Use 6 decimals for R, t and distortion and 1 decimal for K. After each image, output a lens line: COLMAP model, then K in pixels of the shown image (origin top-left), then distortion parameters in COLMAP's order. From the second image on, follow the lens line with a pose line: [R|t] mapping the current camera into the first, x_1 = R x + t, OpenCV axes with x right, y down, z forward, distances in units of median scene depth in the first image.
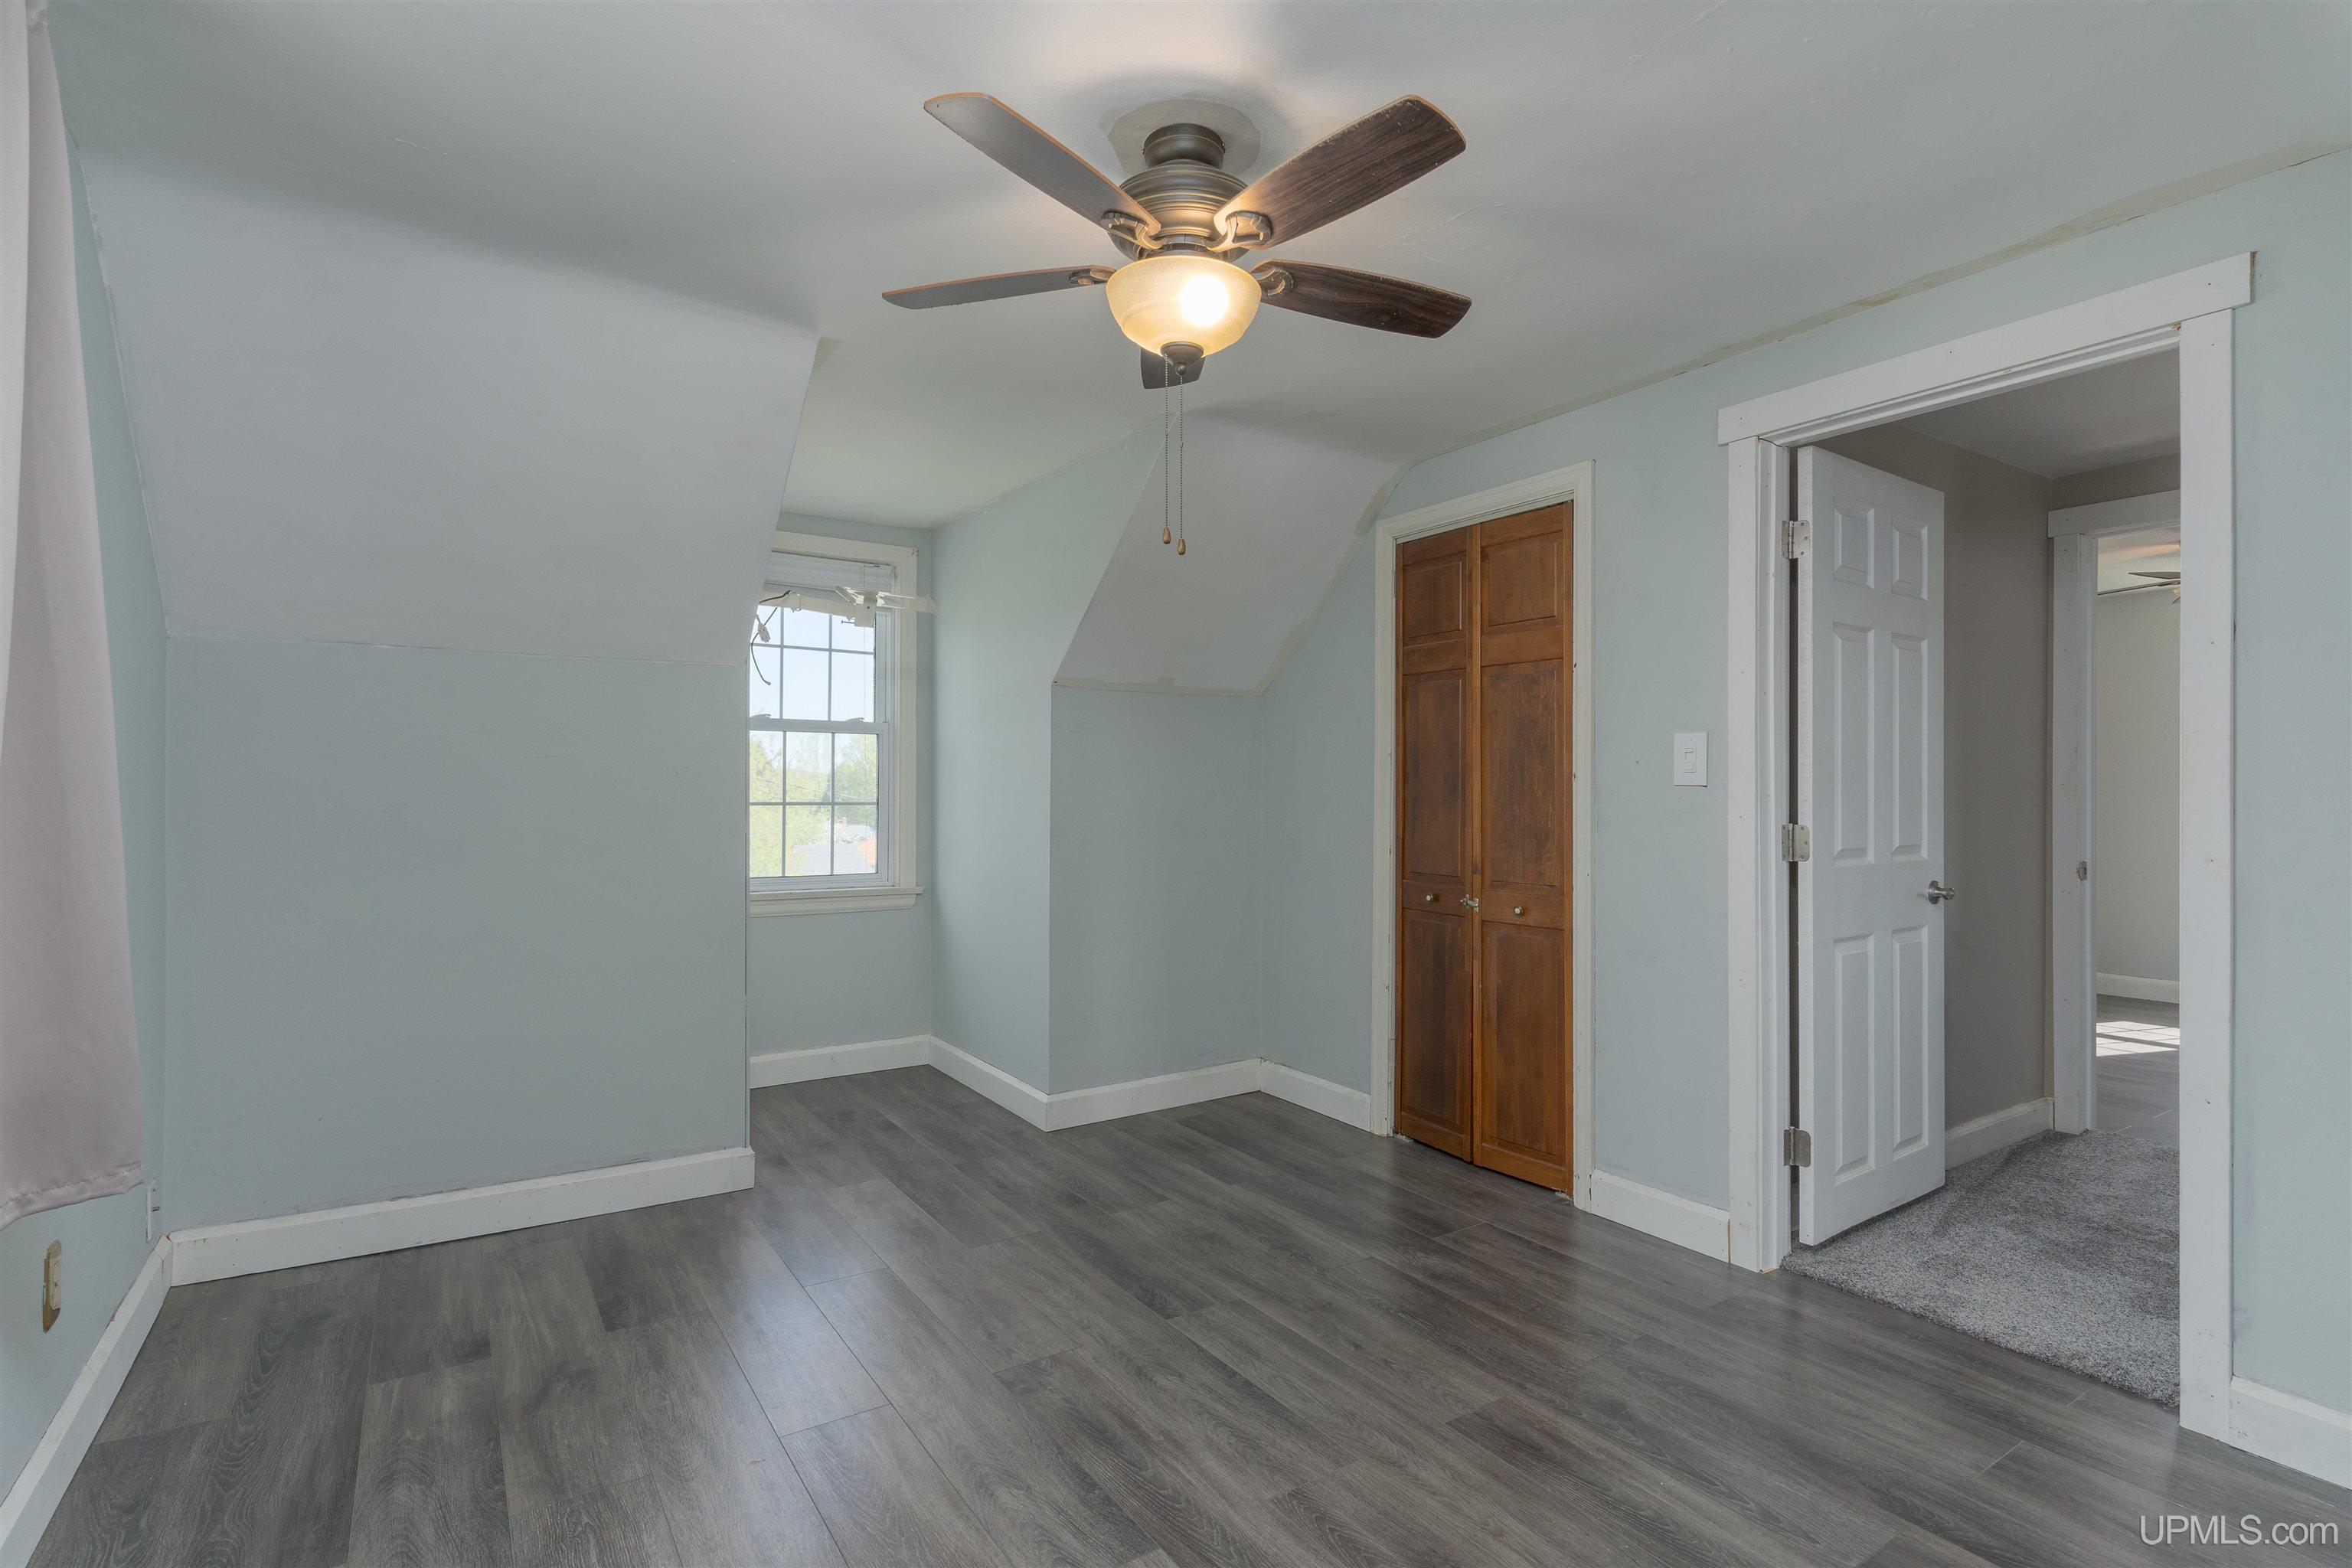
lens RADIAL K [[1139.0, 0, 1173.6], [0, 1139.0, 787.3], [0, 0, 1]] dist [0.001565, 0.000124]
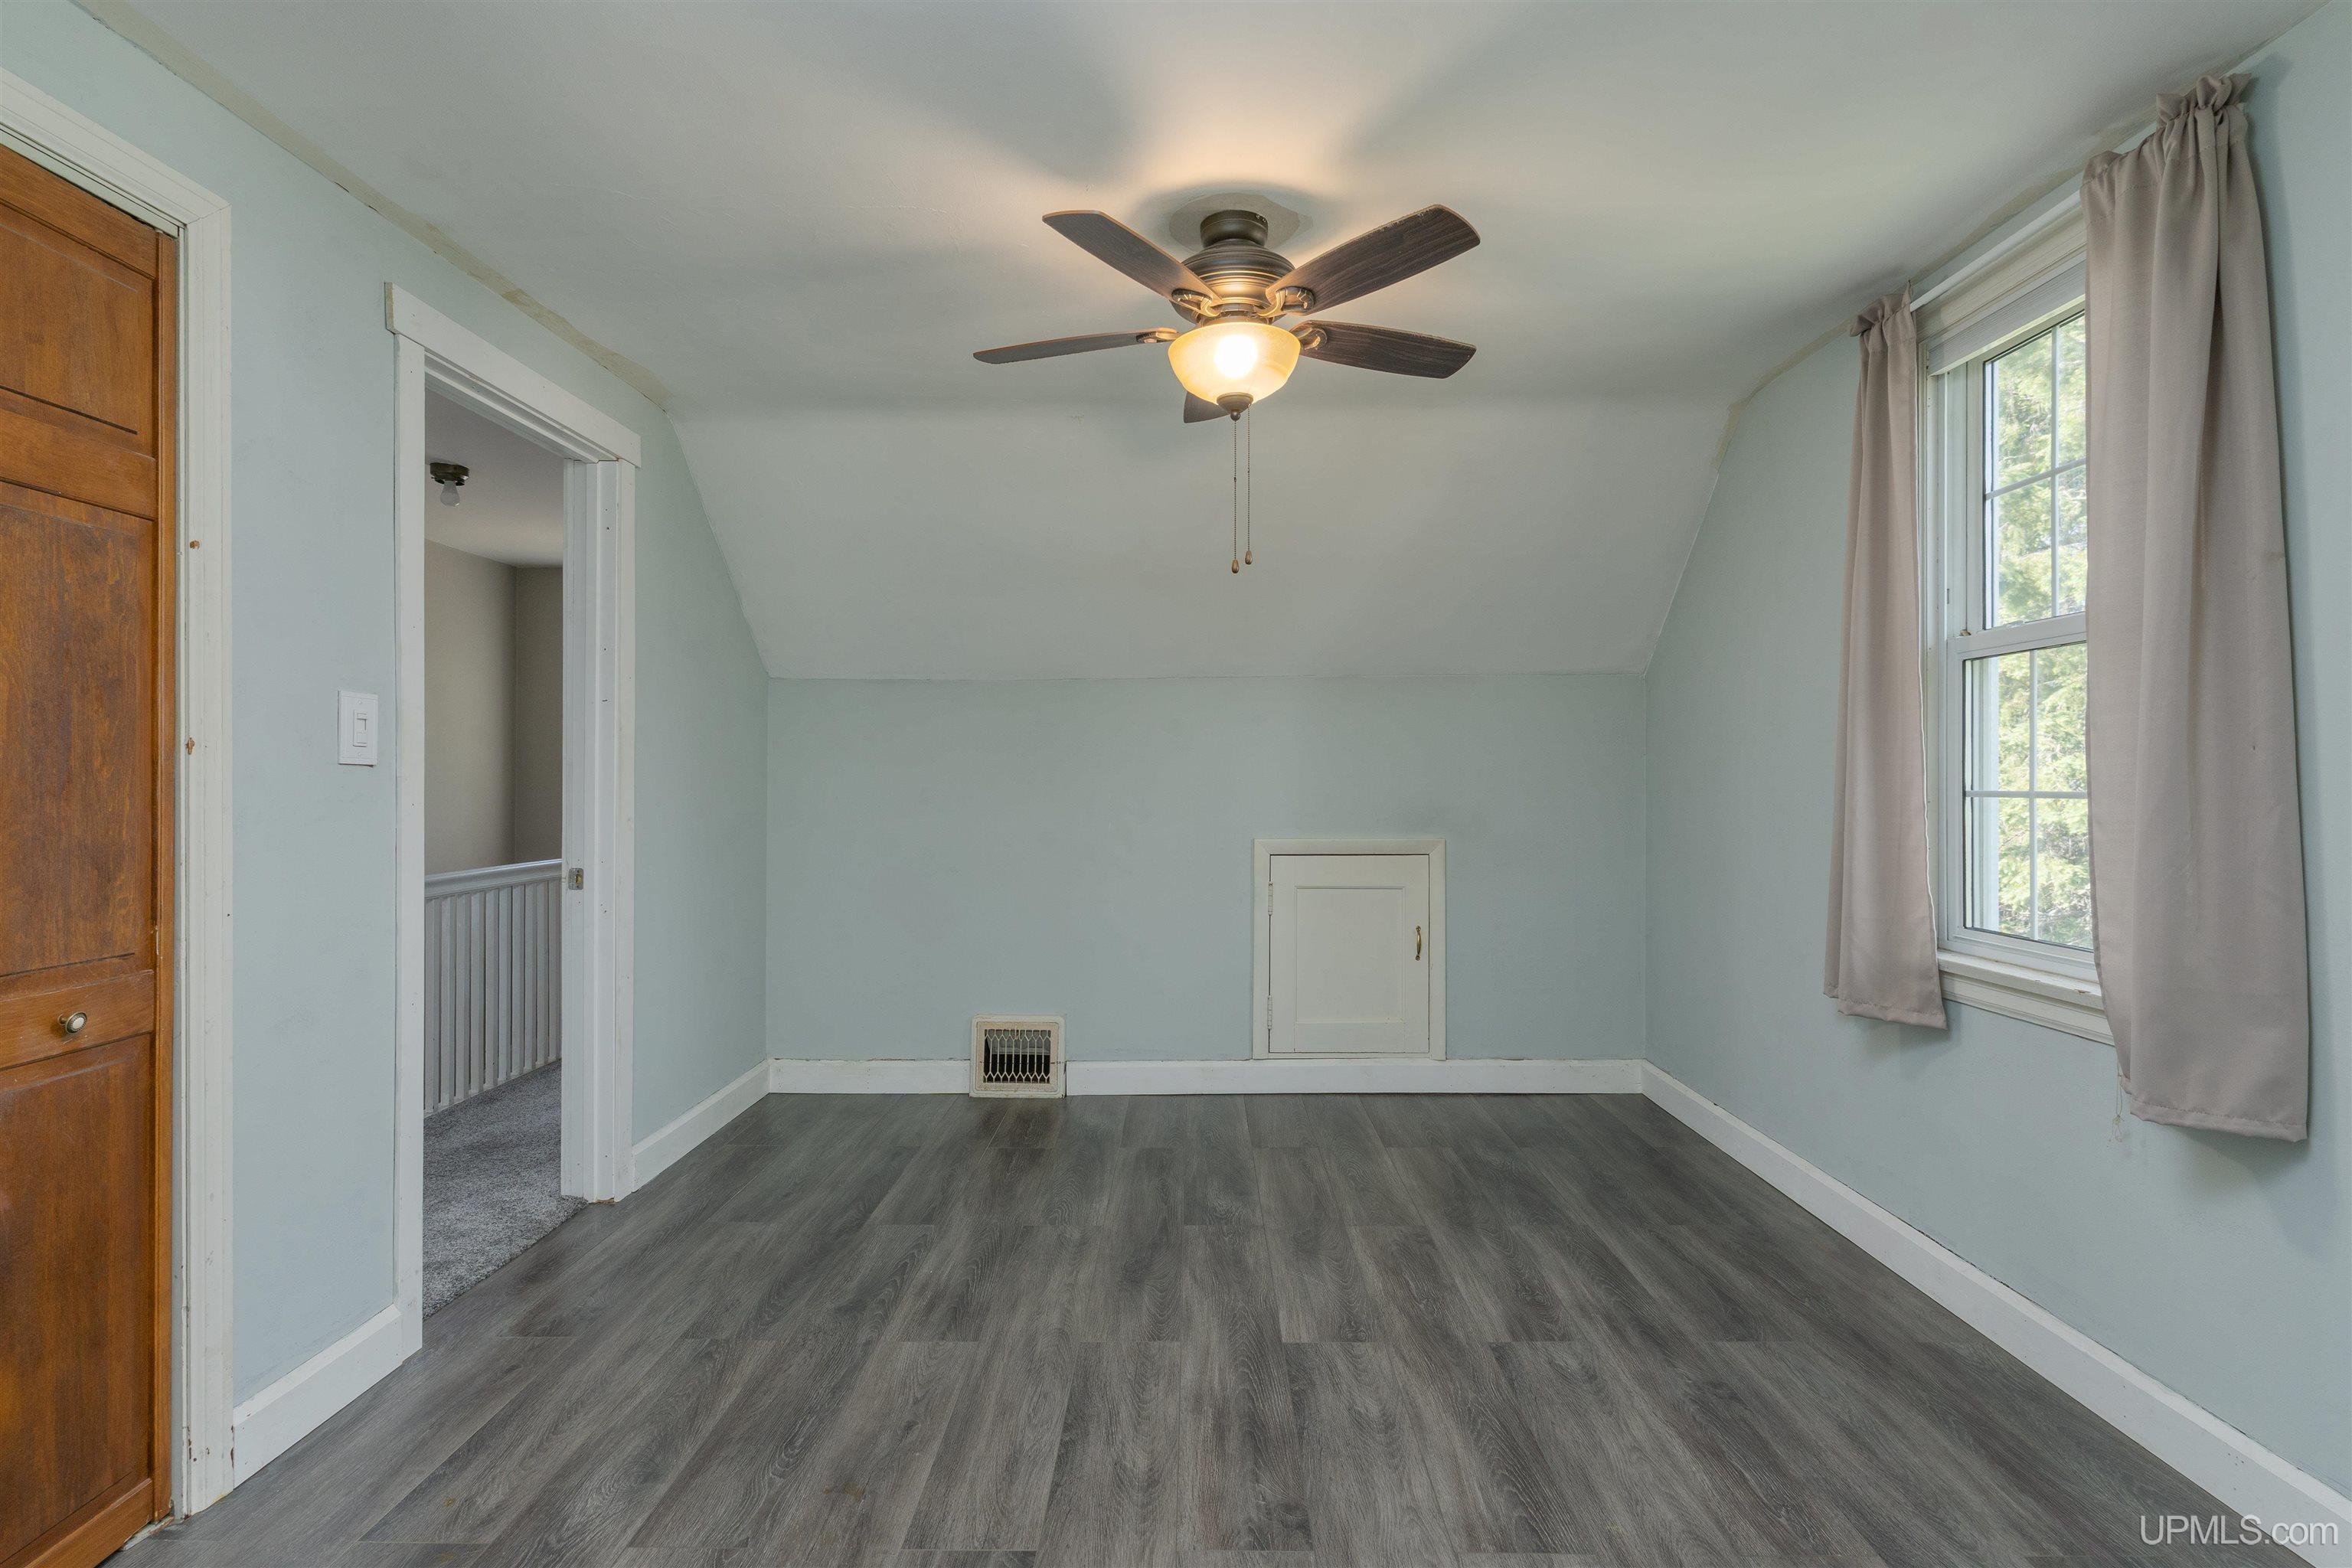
lens RADIAL K [[1139.0, 0, 1170.7], [0, 1139.0, 779.7], [0, 0, 1]] dist [0.001565, 0.000124]
pose [[-0.827466, -0.001375, 0.561514, -0.503362], [-0.003701, 0.999989, -0.003005, 0.010881], [-0.561503, -0.004565, -0.827462, 1.685097]]
